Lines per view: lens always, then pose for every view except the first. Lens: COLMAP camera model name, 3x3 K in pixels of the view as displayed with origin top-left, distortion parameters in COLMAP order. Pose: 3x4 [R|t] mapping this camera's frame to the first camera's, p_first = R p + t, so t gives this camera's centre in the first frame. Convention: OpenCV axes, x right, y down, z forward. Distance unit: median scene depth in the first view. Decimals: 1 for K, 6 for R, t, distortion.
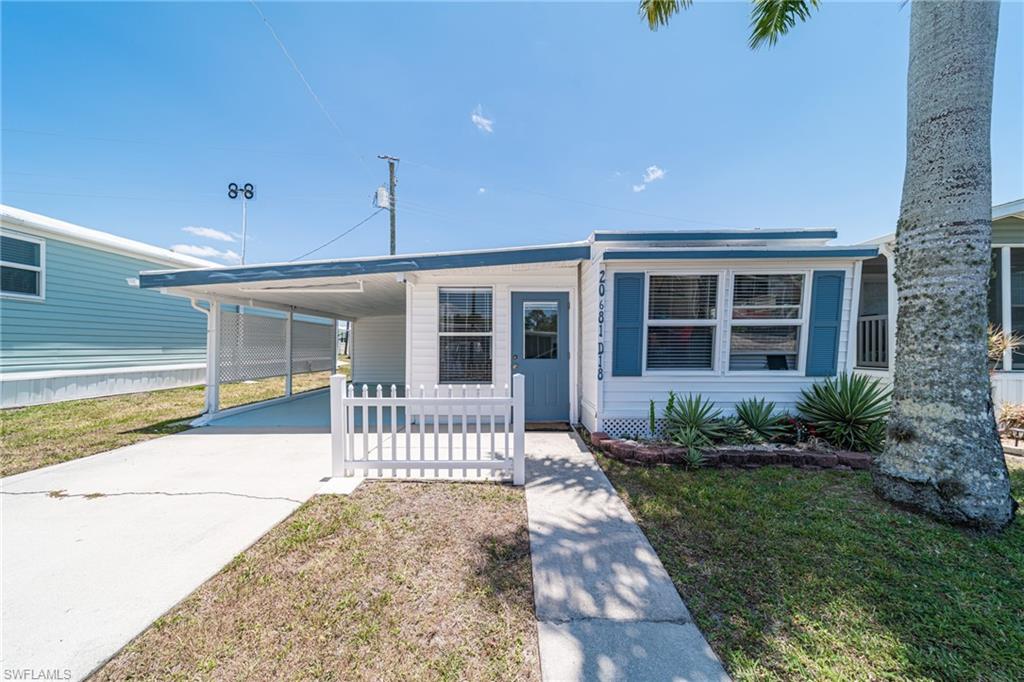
lens RADIAL K [[358.2, 0, 508.5], [0, 358.2, 343.7], [0, 0, 1]] dist [0.013122, -0.000850]
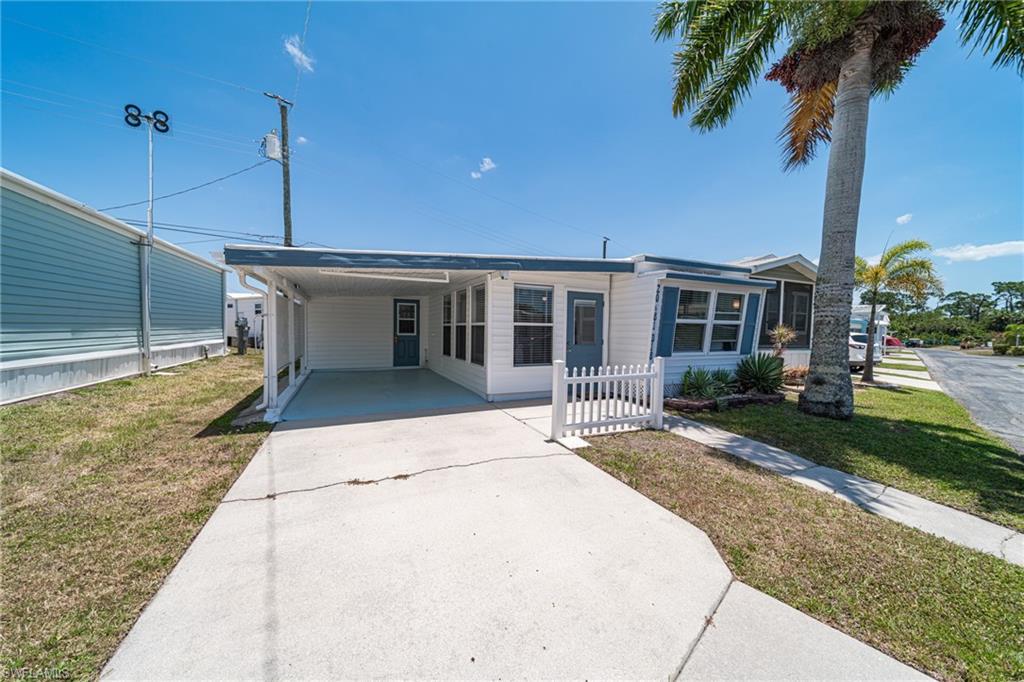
lens RADIAL K [[358.2, 0, 510.0], [0, 358.2, 344.0], [0, 0, 1]] dist [0.013122, -0.000850]
pose [[0.899975, -0.005178, 0.435910, -0.891363], [-0.018489, 0.998576, 0.050034, -0.024258], [-0.435548, -0.053089, 0.898599, -0.053712]]
